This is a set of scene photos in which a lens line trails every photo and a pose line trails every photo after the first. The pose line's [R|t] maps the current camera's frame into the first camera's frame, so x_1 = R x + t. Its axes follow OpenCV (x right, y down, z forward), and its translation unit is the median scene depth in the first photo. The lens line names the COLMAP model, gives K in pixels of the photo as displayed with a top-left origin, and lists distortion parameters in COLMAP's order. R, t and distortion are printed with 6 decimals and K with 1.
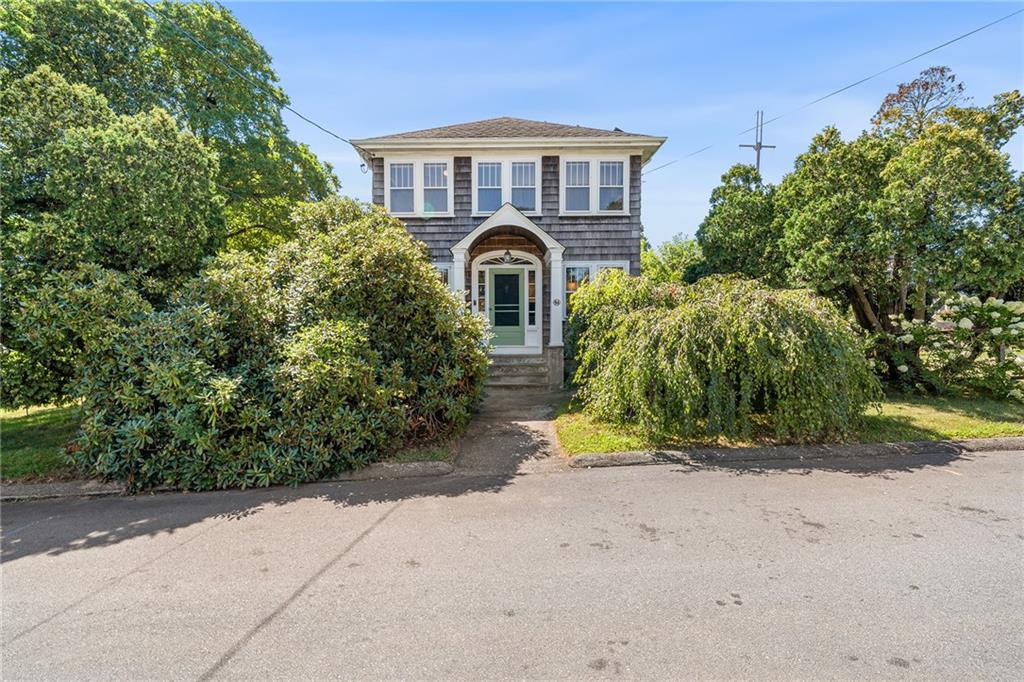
lens RADIAL K [[459.1, 0, 509.0], [0, 459.1, 359.9], [0, 0, 1]] dist [0.001558, 0.000315]
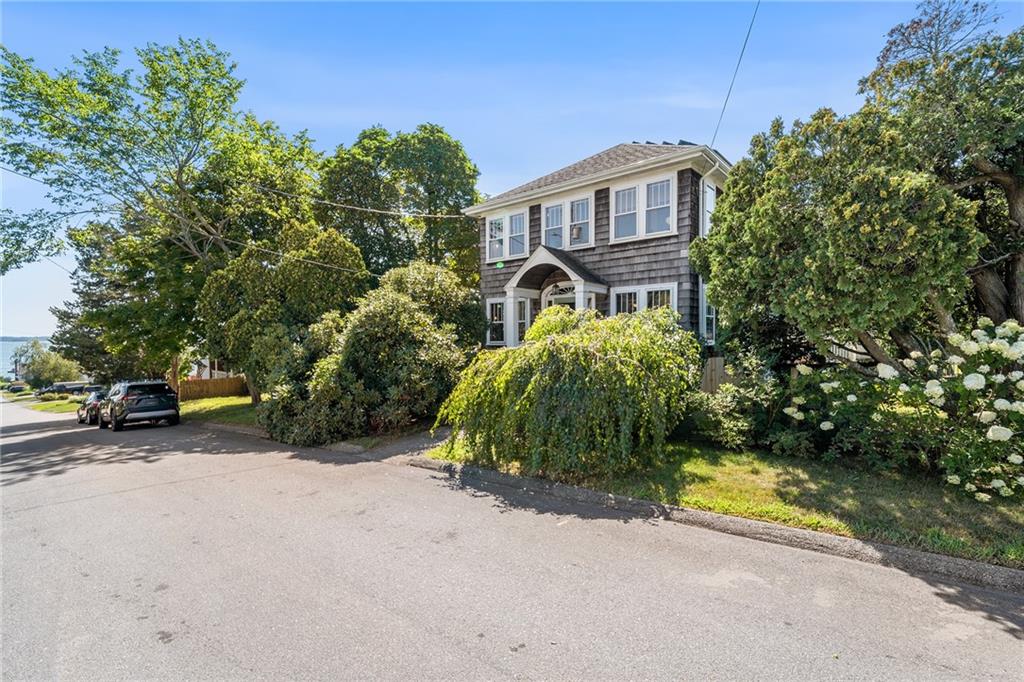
lens RADIAL K [[485.2, 0, 512.0], [0, 485.2, 341.0], [0, 0, 1]] dist [-0.000825, -0.000103]
pose [[0.754023, 0.002880, -0.656842, 0.658536], [-0.053358, 0.996954, -0.056881, -0.027259], [0.654678, 0.077938, 0.751880, 0.065832]]
